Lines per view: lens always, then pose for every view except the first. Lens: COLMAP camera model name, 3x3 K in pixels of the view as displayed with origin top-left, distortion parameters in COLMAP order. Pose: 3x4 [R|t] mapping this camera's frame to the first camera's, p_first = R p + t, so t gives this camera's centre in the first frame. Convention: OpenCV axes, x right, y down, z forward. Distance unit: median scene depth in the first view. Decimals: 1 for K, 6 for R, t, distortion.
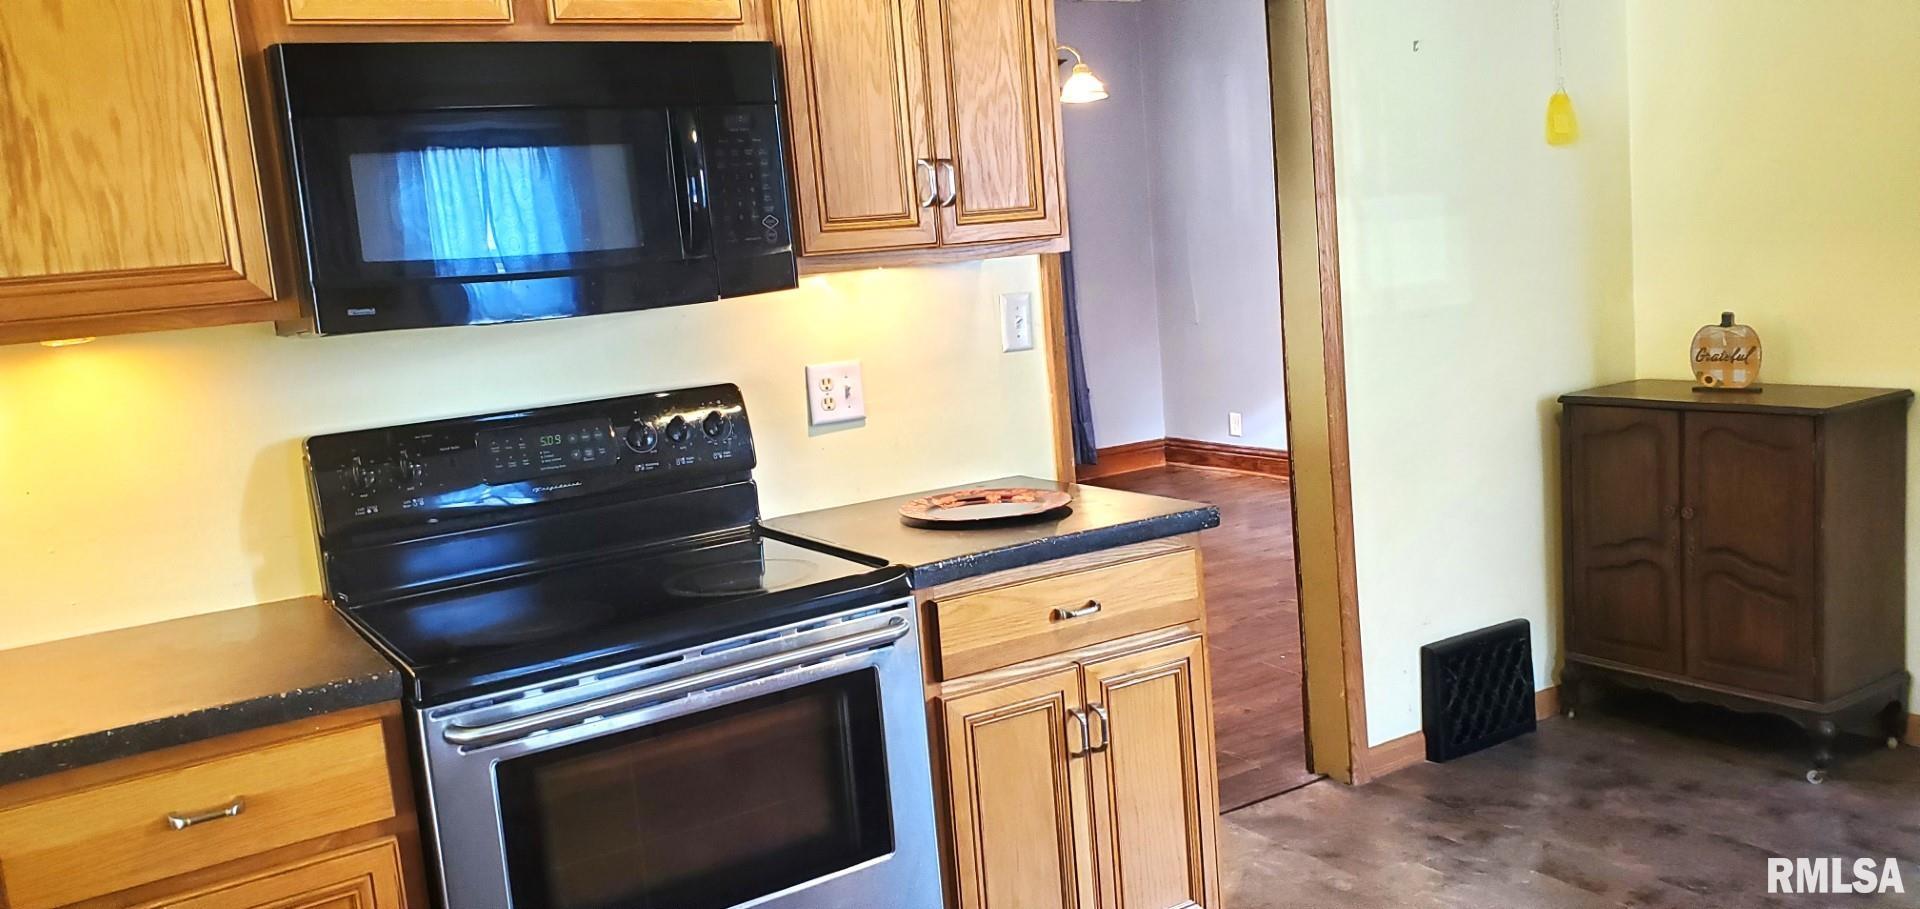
lens RADIAL K [[1483.9, 0, 957.5], [0, 1483.9, 458.5], [0, 0, 1]] dist [0.076196, -0.067057]
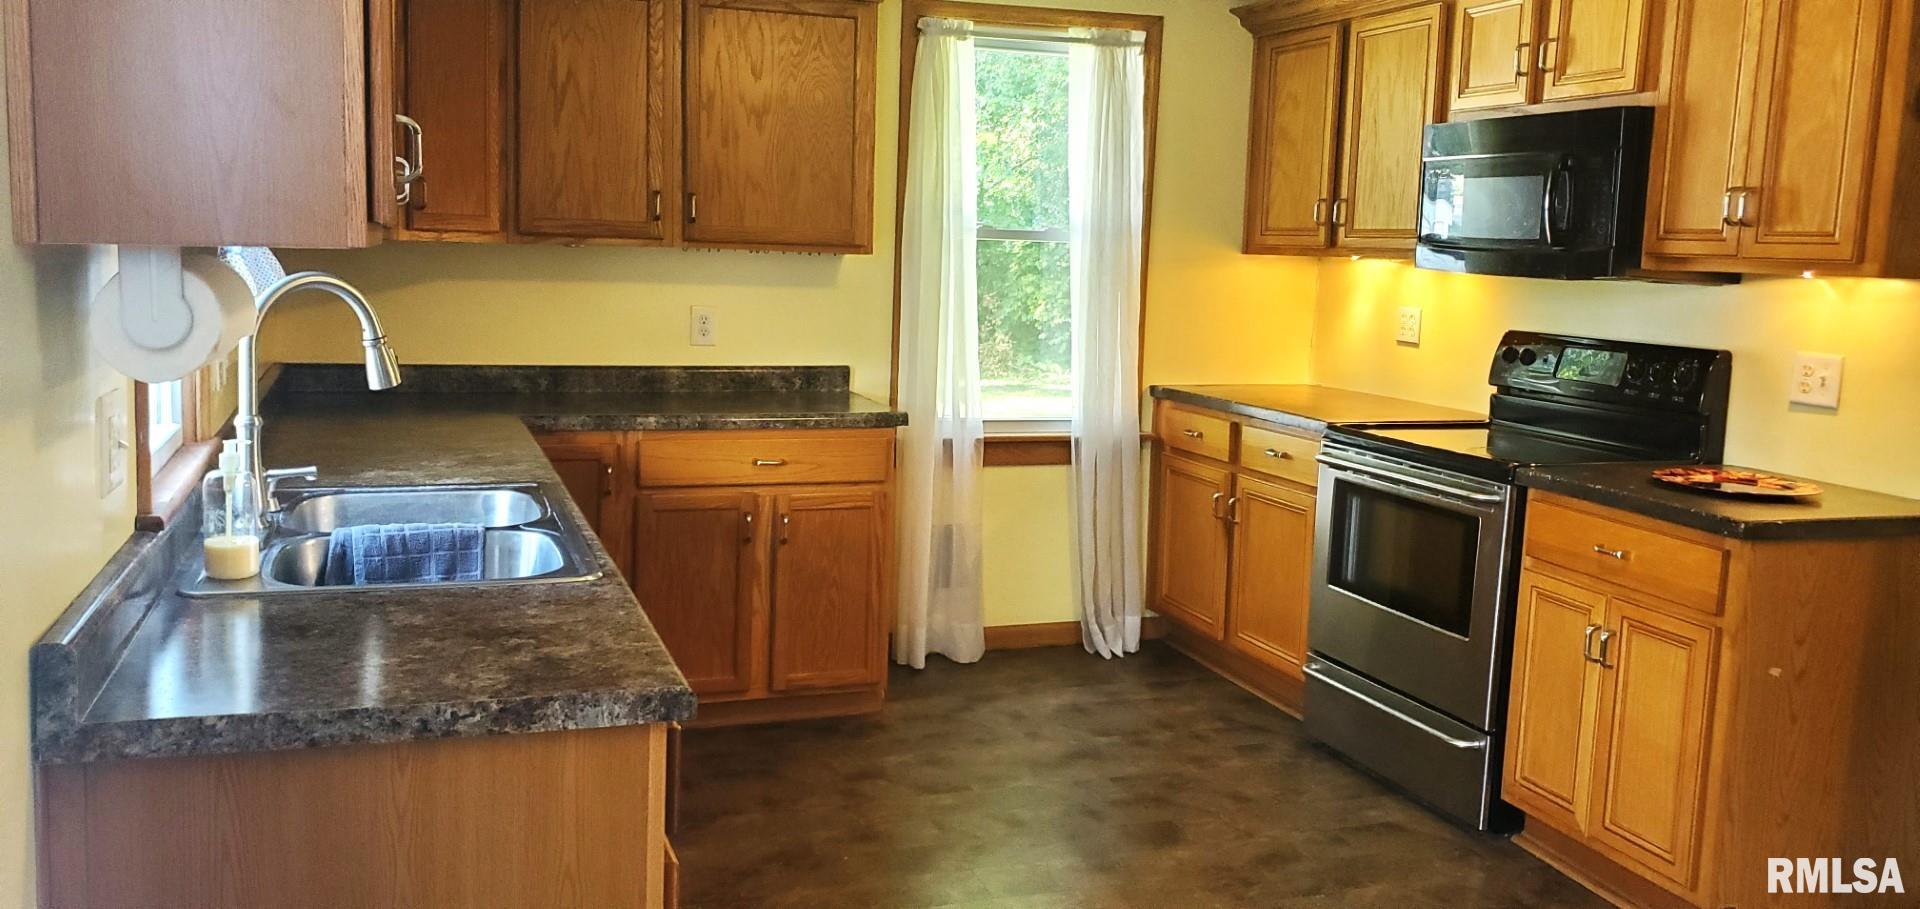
lens RADIAL K [[1483.9, 0, 934.5], [0, 1483.9, 420.5], [0, 0, 1]] dist [0.076196, -0.067057]
pose [[-0.215778, 0.181878, -0.959354, 1.386681], [-0.155913, 0.963476, 0.217728, -0.188959], [0.963914, 0.196557, -0.179539, 0.644989]]
